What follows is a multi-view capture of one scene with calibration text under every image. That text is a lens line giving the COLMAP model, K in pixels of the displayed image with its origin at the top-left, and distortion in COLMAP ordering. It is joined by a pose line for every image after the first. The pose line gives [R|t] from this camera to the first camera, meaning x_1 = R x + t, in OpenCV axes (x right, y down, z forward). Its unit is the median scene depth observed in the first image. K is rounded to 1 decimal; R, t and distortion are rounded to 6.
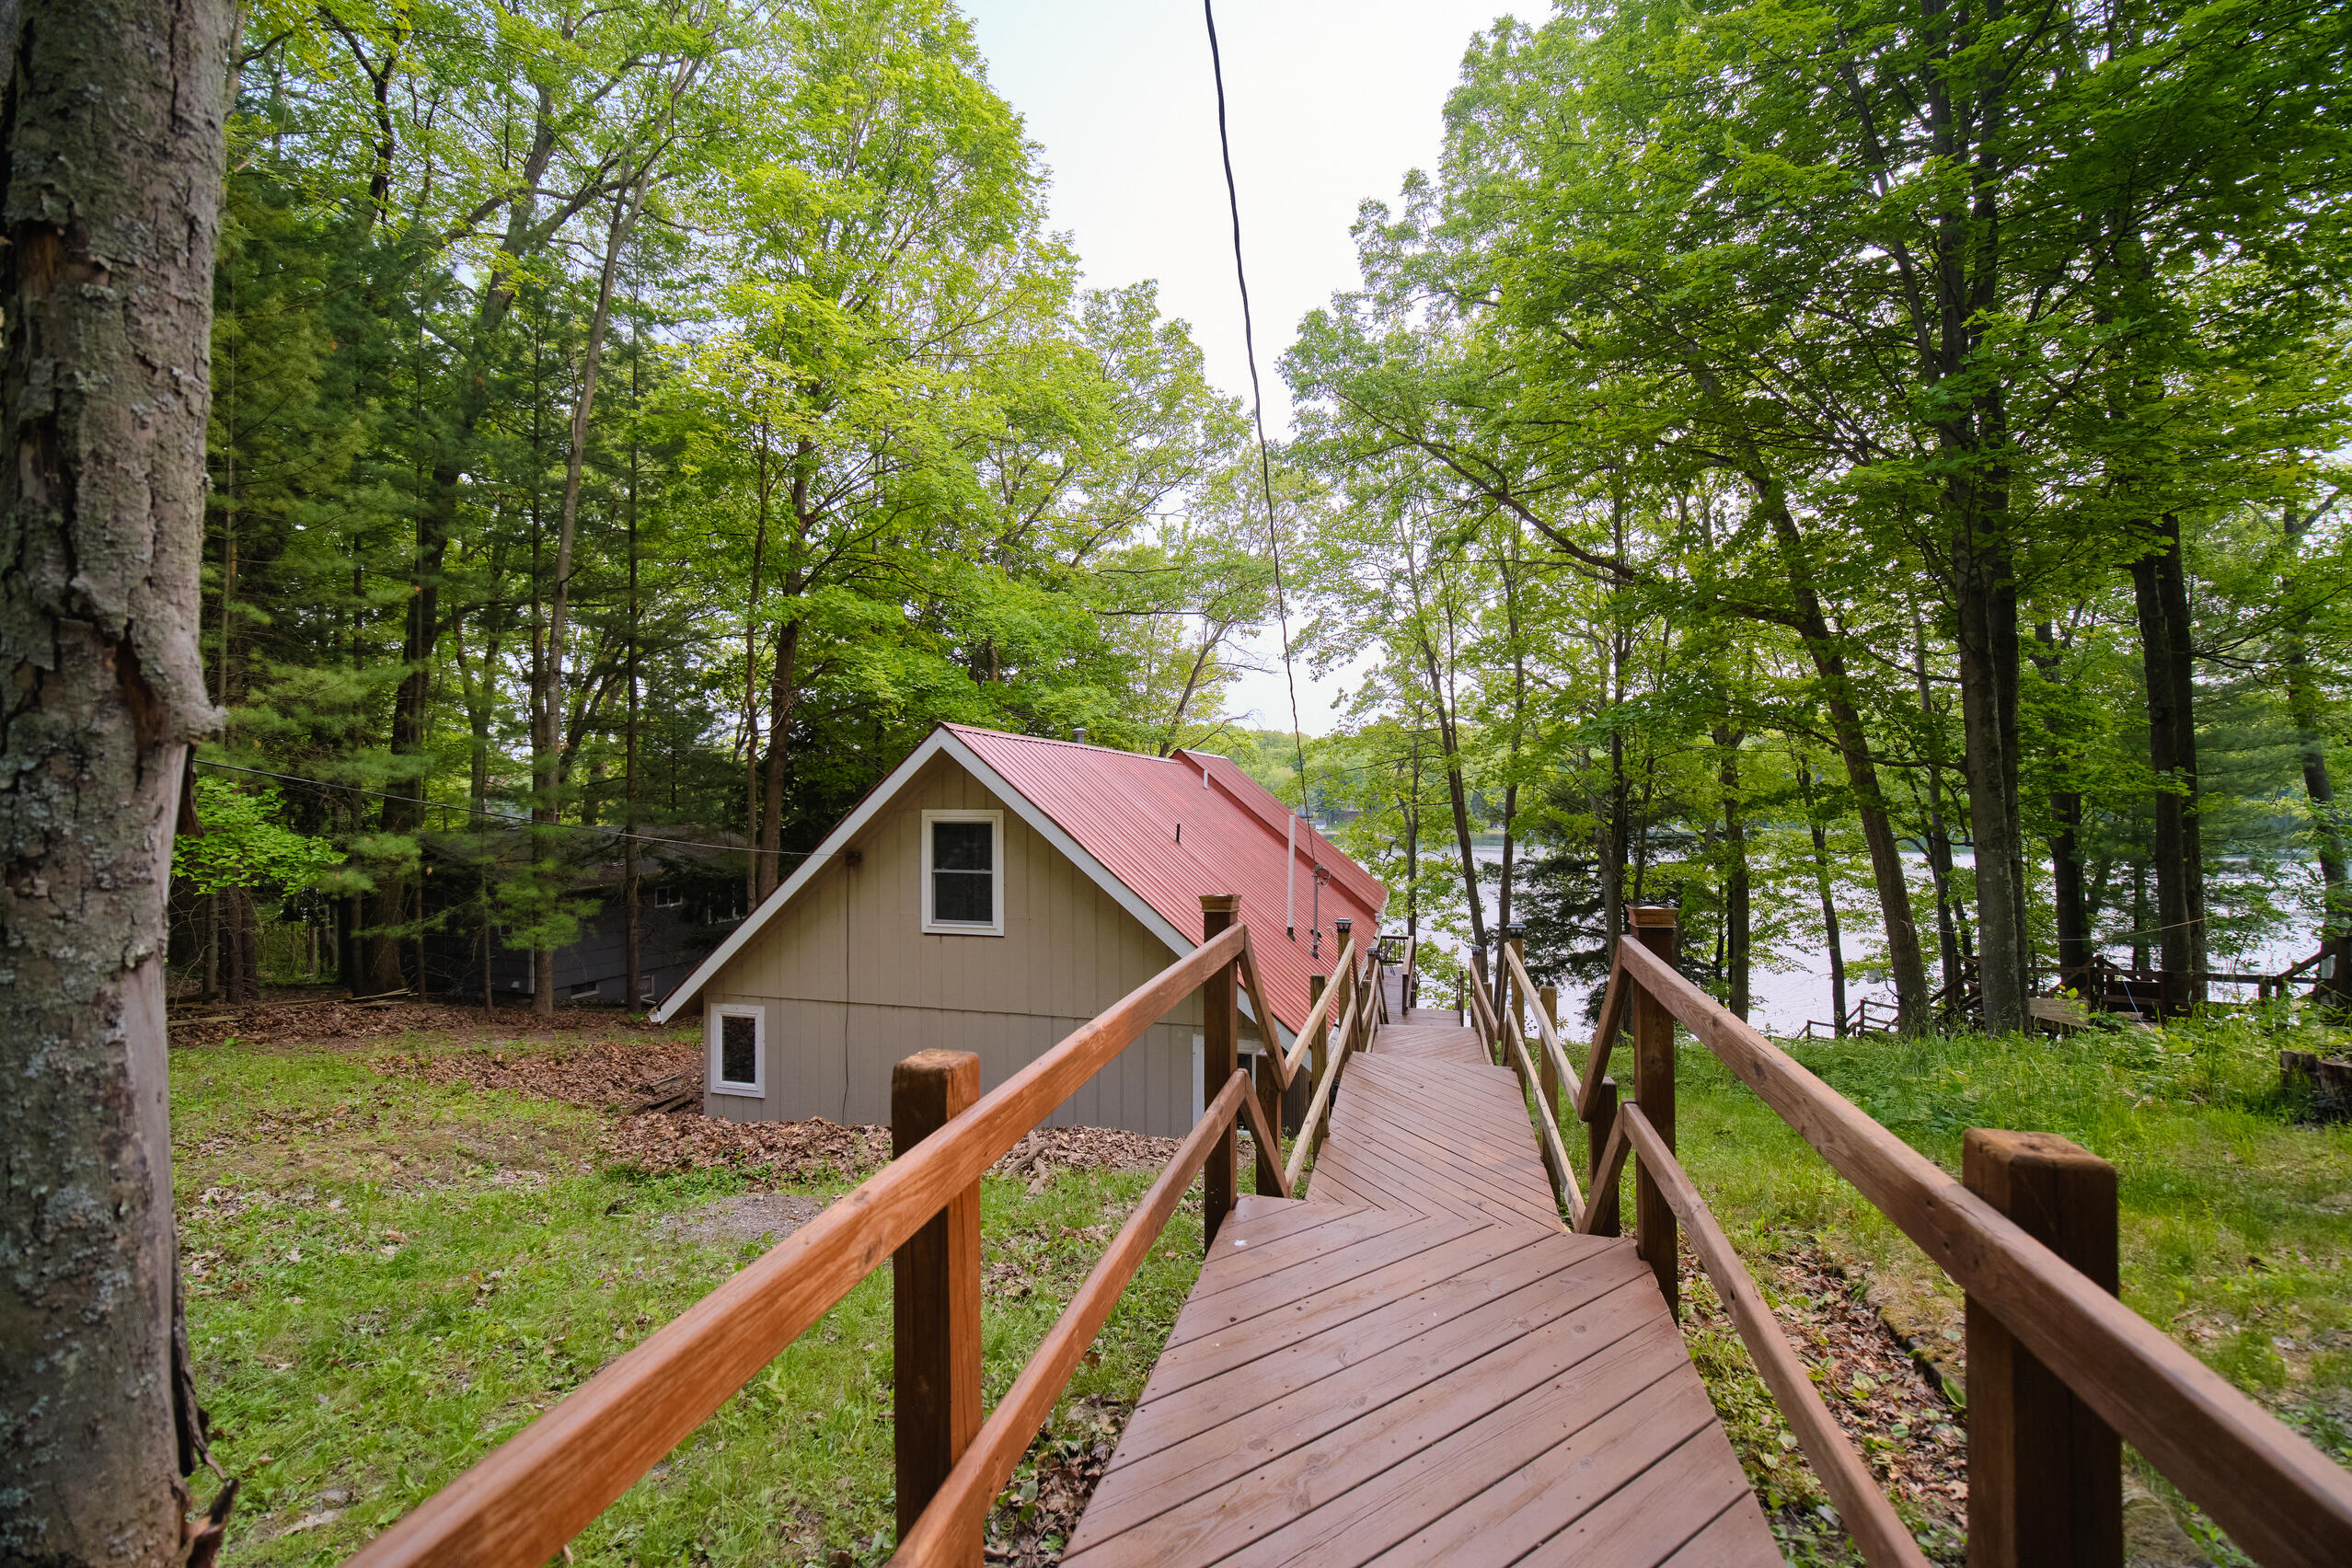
lens RADIAL K [[924.2, 0, 1174.4], [0, 924.2, 797.2], [0, 0, 1]] dist [-0.003965, -0.000561]
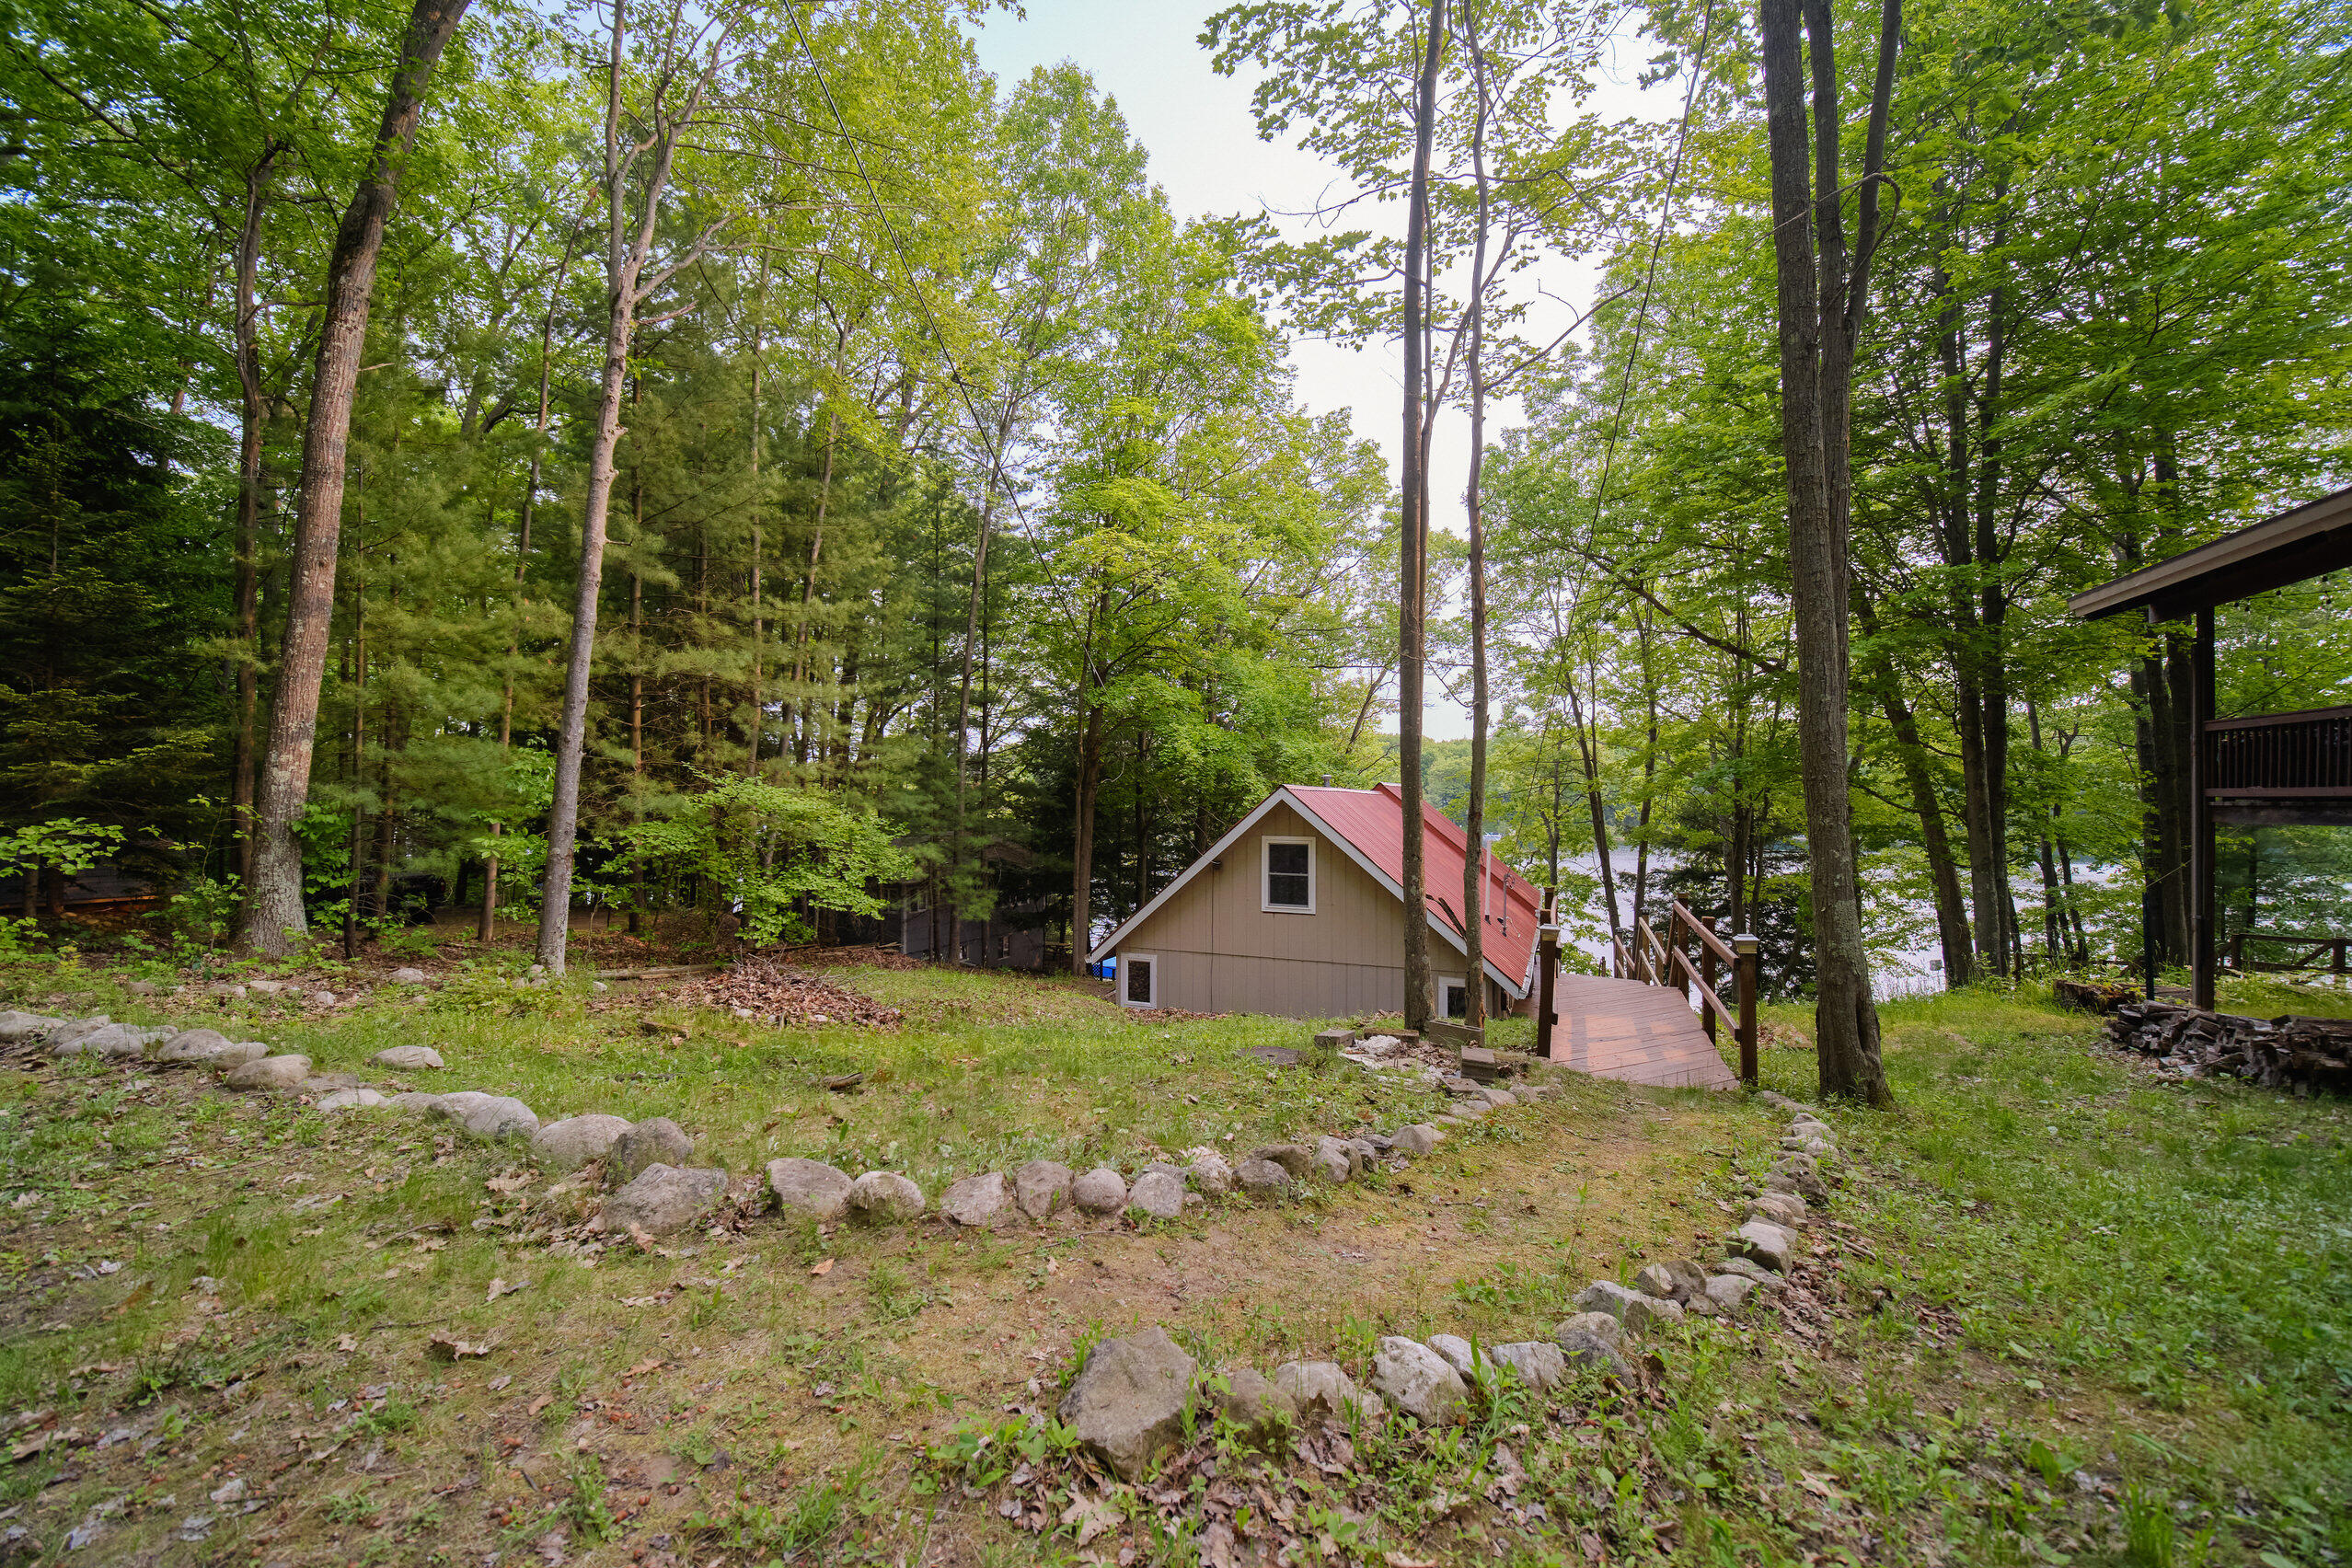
lens RADIAL K [[924.2, 0, 1176.7], [0, 924.2, 800.2], [0, 0, 1]] dist [-0.003965, -0.000561]
pose [[0.992312, 0.006218, -0.123604, -0.087812], [-0.006052, 0.999980, 0.001719, -0.020738], [0.123612, -0.000958, 0.992330, -0.256538]]
